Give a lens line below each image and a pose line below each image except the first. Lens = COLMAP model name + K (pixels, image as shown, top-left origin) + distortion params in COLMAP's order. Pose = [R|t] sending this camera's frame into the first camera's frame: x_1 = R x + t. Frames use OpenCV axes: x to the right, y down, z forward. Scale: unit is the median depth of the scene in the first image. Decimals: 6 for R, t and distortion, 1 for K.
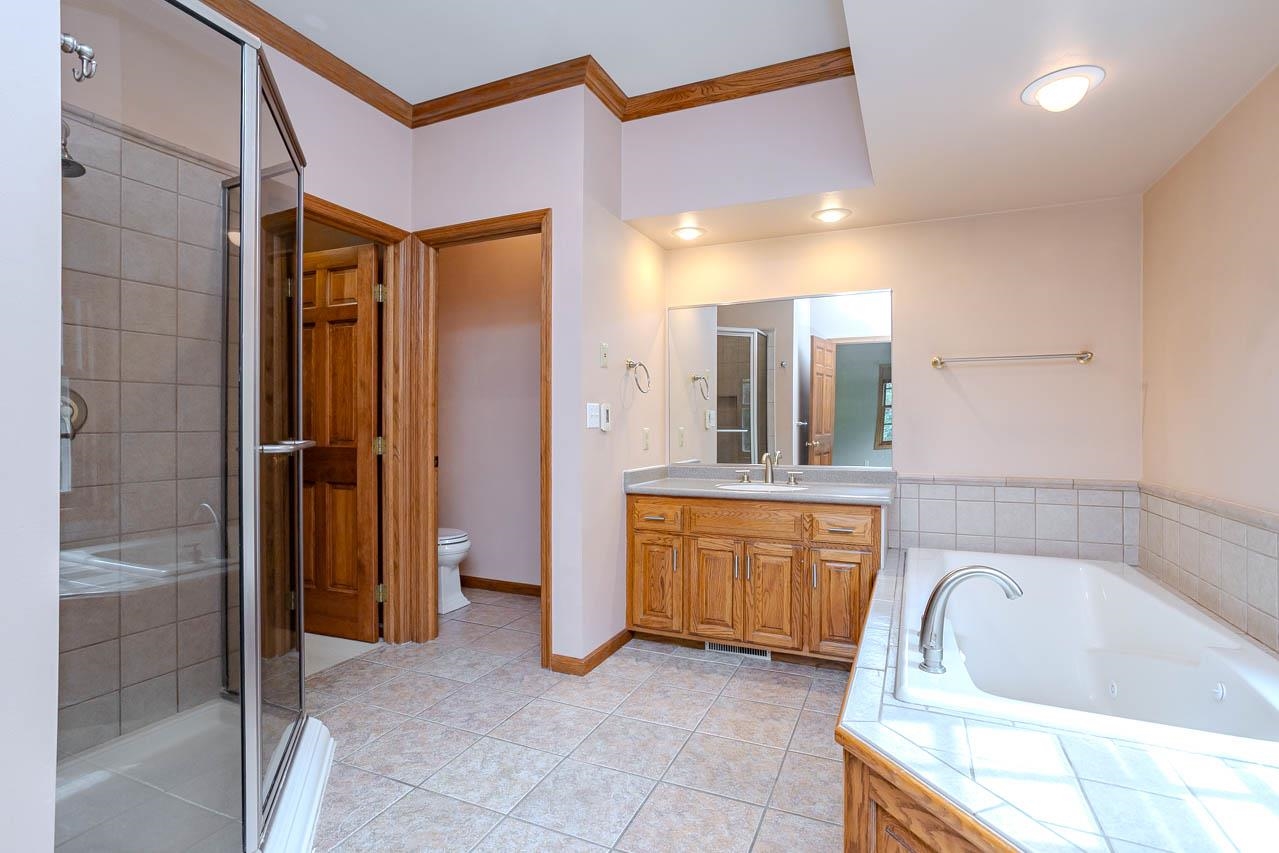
lens RADIAL K [[616.9, 0, 633.2], [0, 616.9, 424.5], [0, 0, 1]] dist [-0.043344, 0.020412]
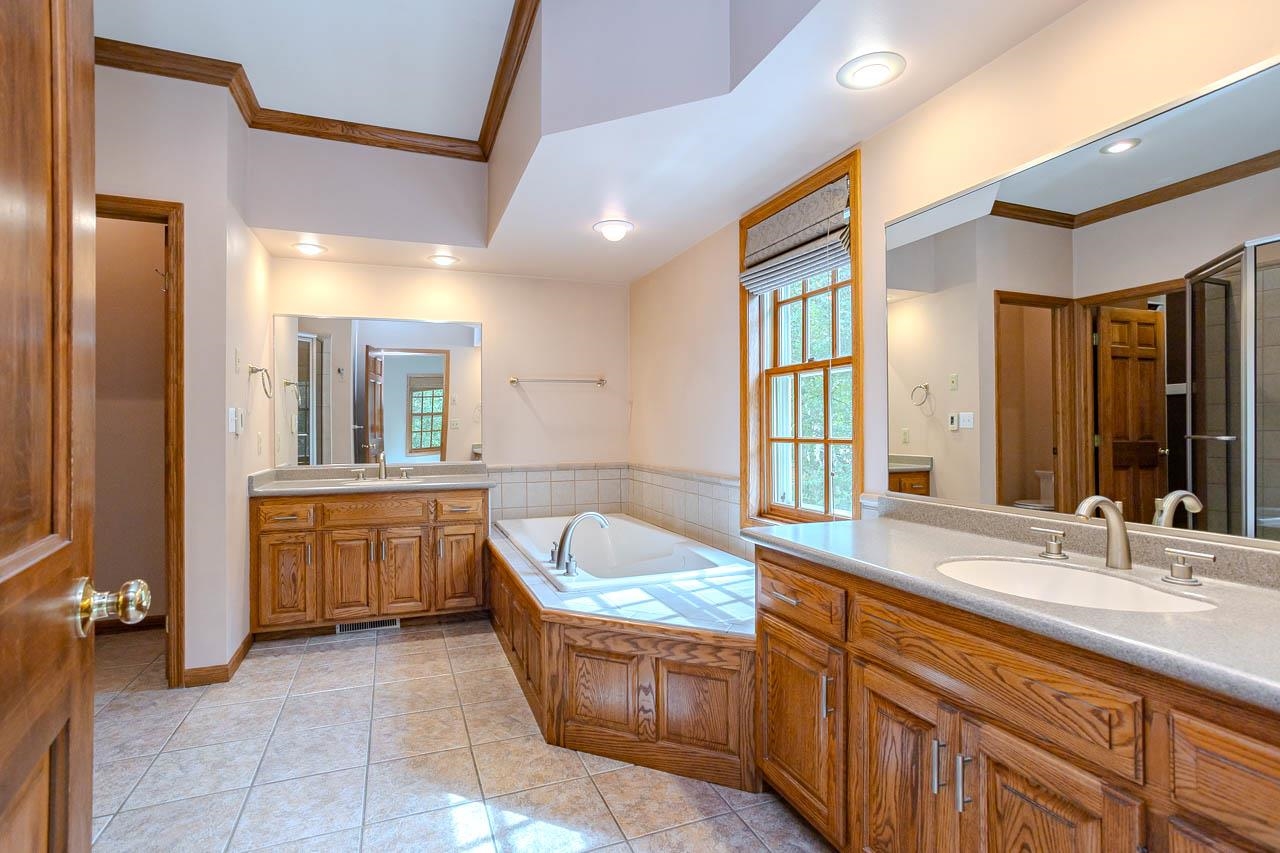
lens RADIAL K [[617.4, 0, 642.4], [0, 617.4, 424.0], [0, 0, 1]] dist [-0.043344, 0.020412]
pose [[0.691870, 0.000275, 0.722022, -0.307742], [0.004312, 0.999981, -0.004512, -0.000523], [-0.722009, 0.006235, 0.691855, -0.160830]]
